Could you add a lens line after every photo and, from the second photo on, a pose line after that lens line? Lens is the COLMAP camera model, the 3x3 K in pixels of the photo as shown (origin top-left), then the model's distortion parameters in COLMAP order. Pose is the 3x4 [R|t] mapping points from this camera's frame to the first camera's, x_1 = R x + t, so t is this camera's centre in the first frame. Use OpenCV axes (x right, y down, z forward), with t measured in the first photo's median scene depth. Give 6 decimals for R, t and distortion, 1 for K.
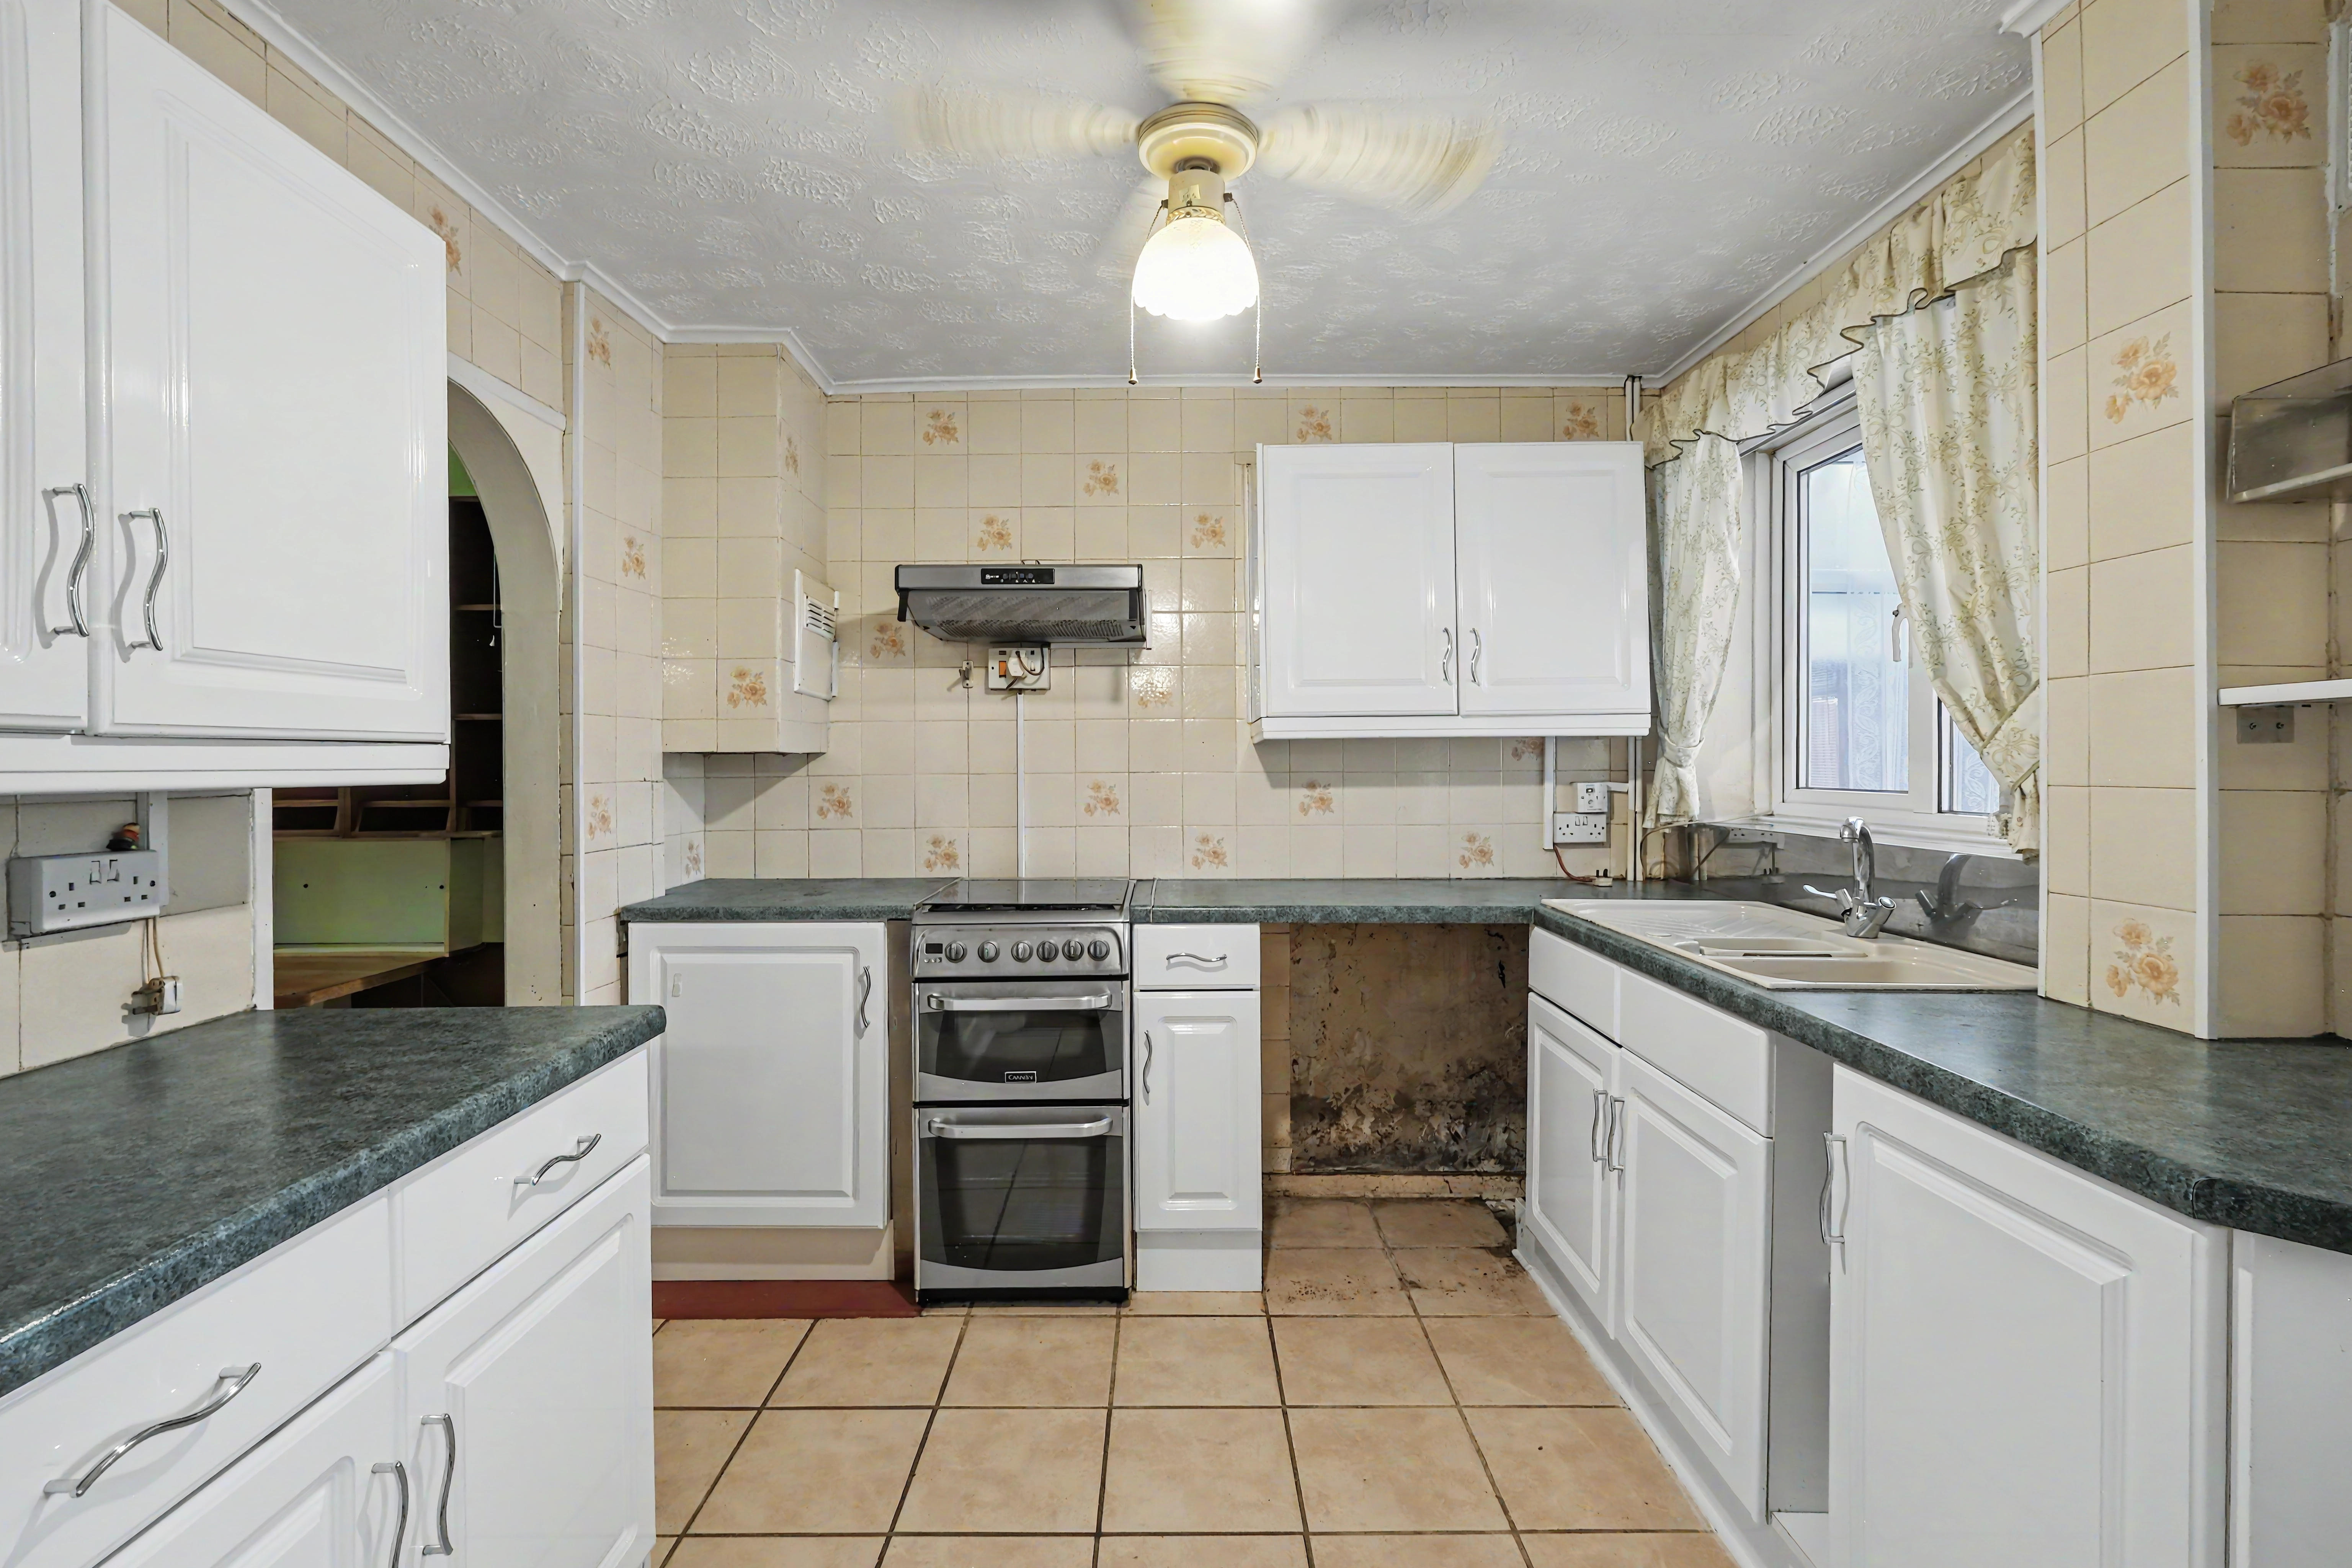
lens RADIAL K [[1077.9, 0, 1178.2], [0, 1077.9, 755.2], [0, 0, 1]] dist [0.001330, 0.000664]
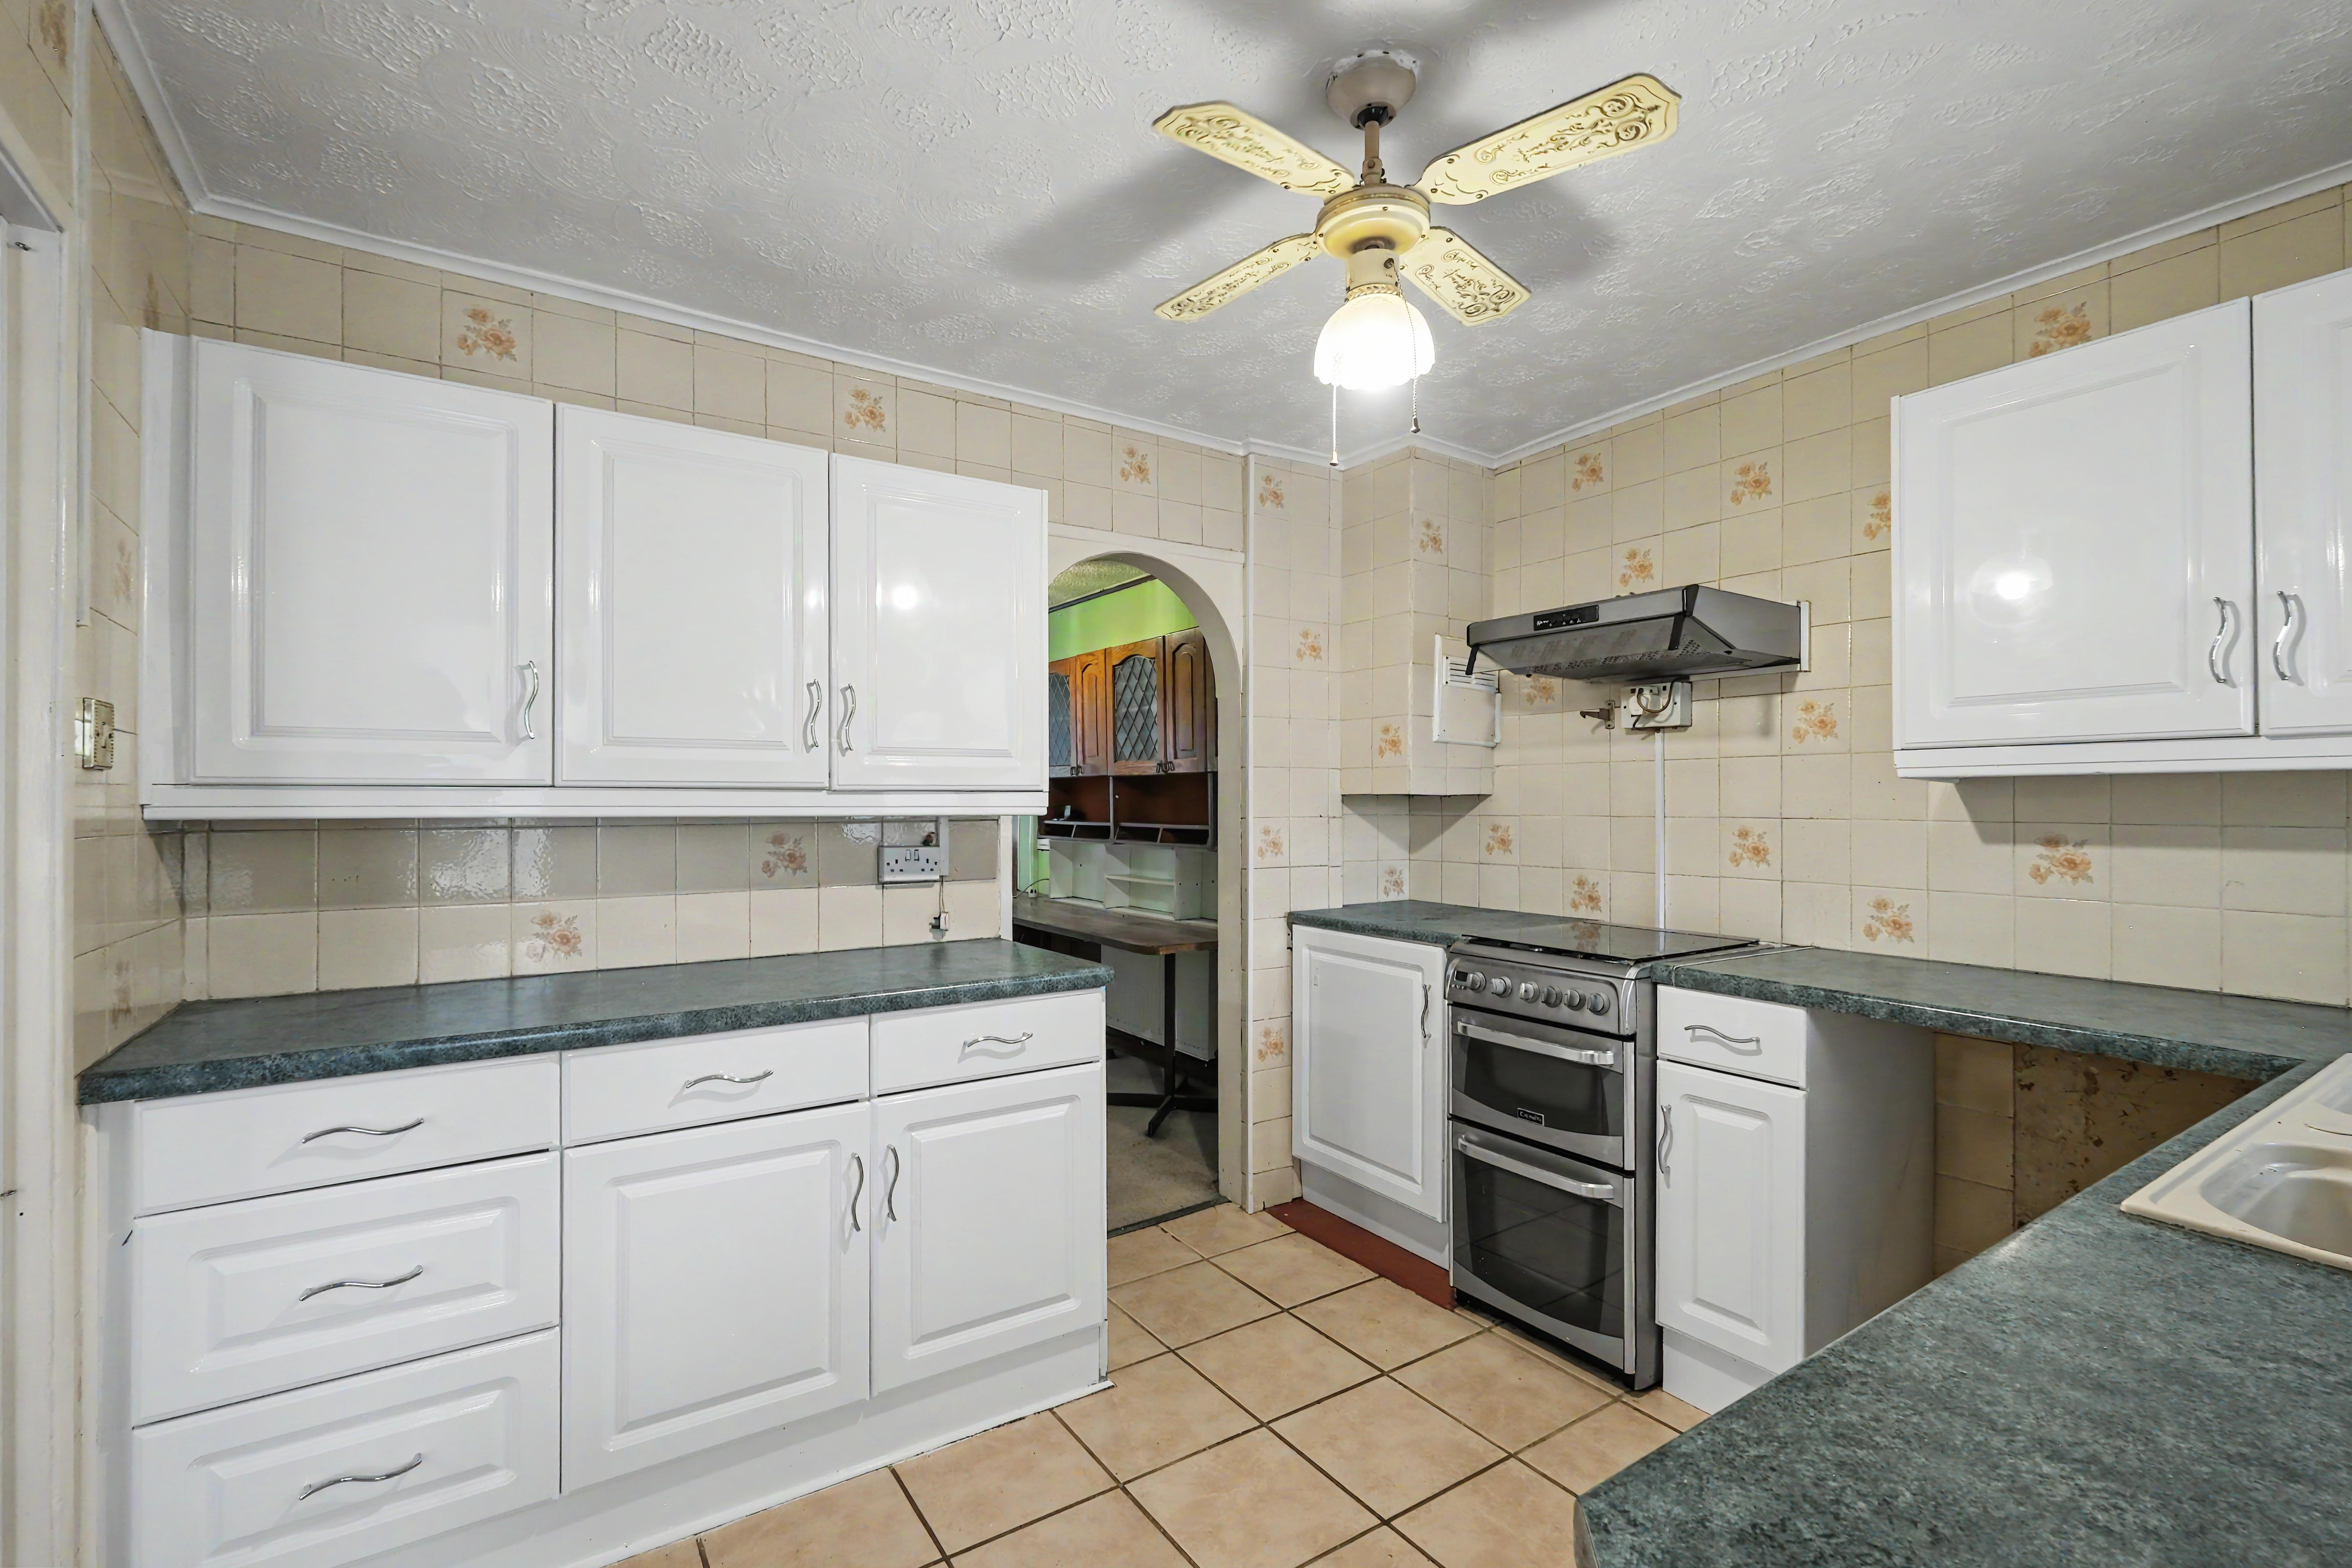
lens RADIAL K [[1038.3, 0, 1144.0], [0, 1038.3, 789.0], [0, 0, 1]] dist [0.000276, 0.000141]
pose [[0.538040, -0.003331, -0.842913, 0.464925], [0.000473, 0.999993, -0.003649, -0.005336], [0.842919, 0.001564, 0.538038, 0.162868]]
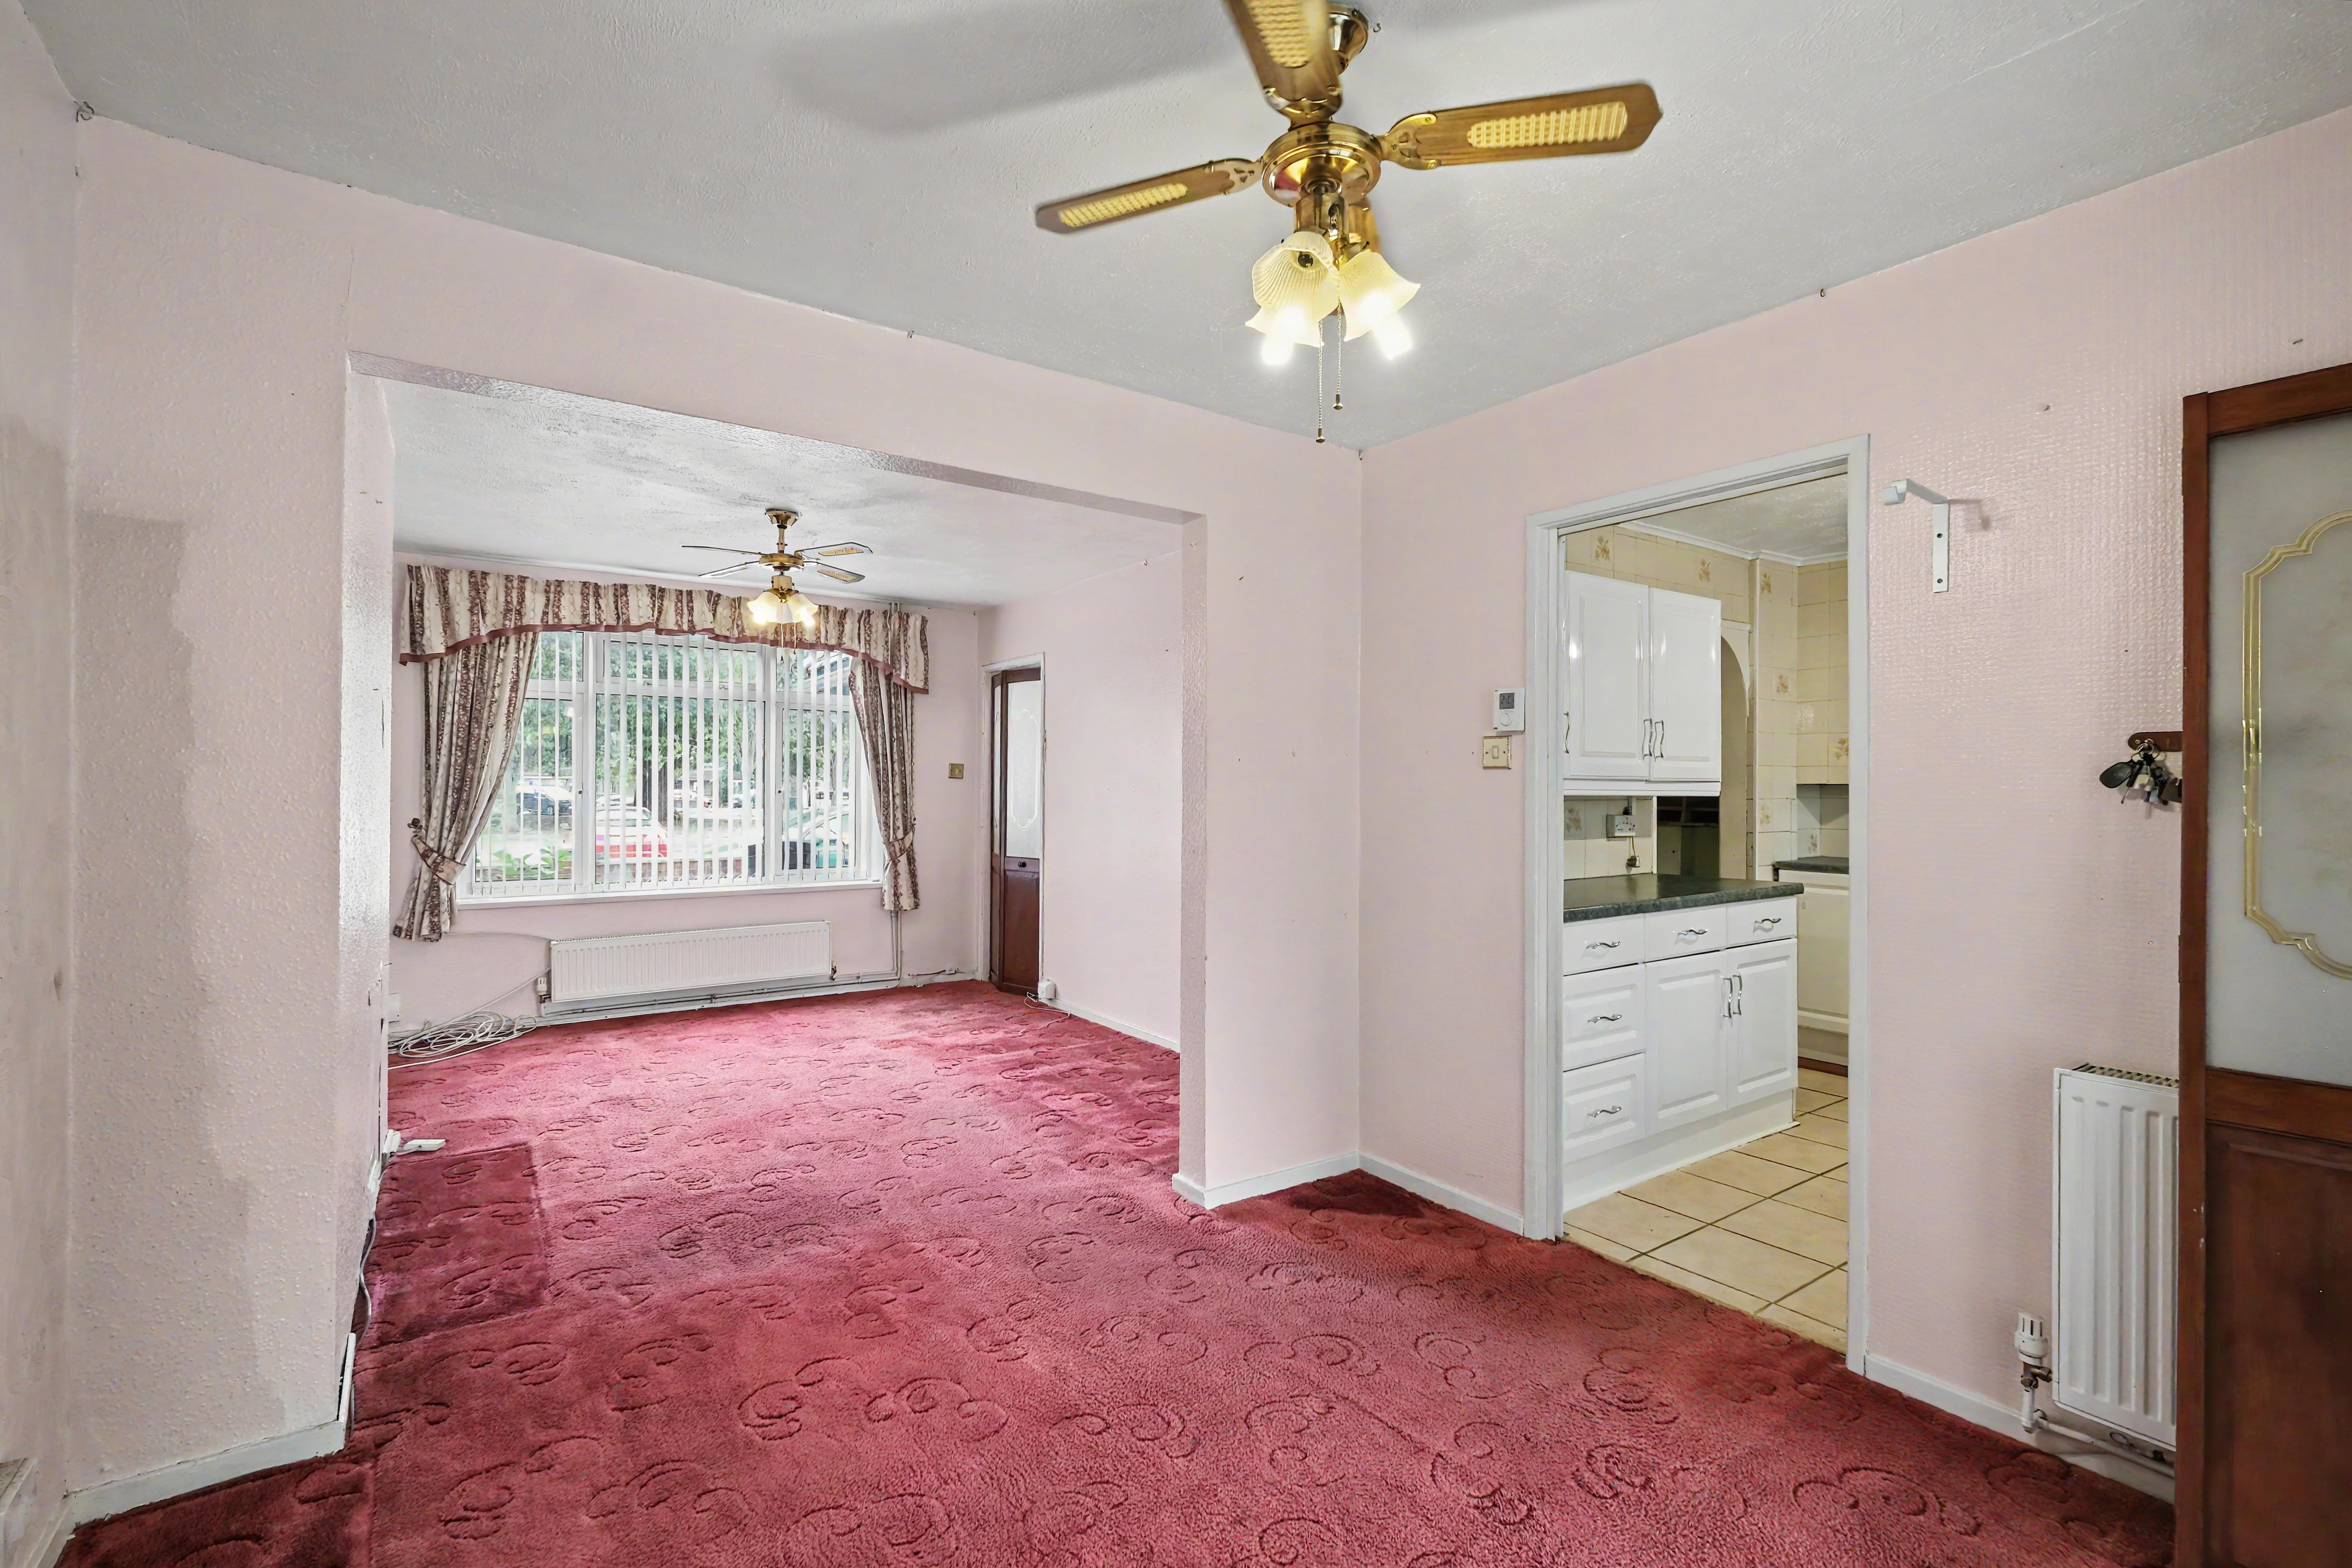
lens RADIAL K [[1072.5, 0, 1176.2], [0, 1072.5, 767.6], [0, 0, 1]] dist [-0.001751, -0.000079]
pose [[0.571828, 0.000150, -0.820373, 0.478369], [-0.009255, 0.999938, -0.006269, -0.010984], [0.820321, 0.011177, 0.571794, -1.048560]]
